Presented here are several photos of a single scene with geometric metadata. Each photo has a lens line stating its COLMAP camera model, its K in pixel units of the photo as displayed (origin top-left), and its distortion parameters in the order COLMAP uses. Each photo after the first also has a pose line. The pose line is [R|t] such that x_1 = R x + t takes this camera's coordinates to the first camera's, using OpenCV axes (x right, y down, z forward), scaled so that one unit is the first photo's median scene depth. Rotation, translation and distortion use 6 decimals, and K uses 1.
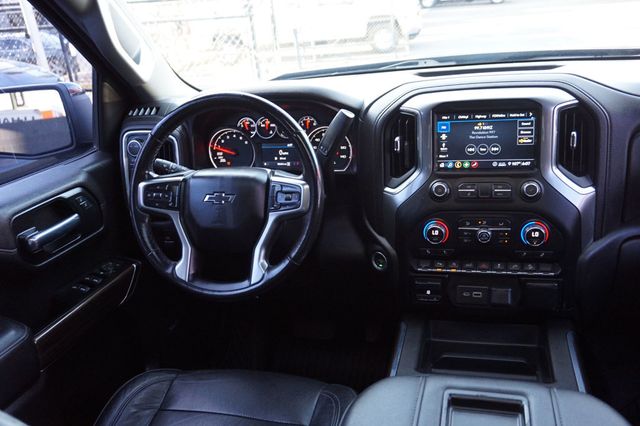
lens RADIAL K [[564.4, 0, 314.4], [0, 564.4, 208.7], [0, 0, 1]] dist [-0.007013, 0.008213]
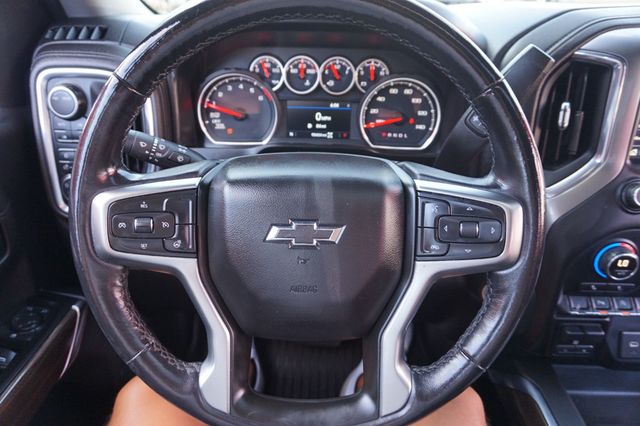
lens RADIAL K [[420.0, 0, 320.4], [0, 420.0, 213.1], [0, 0, 1]] dist [-0.035161, 0.013752]
pose [[0.964534, -0.032260, 0.261980, -0.228750], [-0.007941, 0.988508, 0.150960, -0.078503], [-0.263839, -0.147687, 0.953193, 0.660214]]
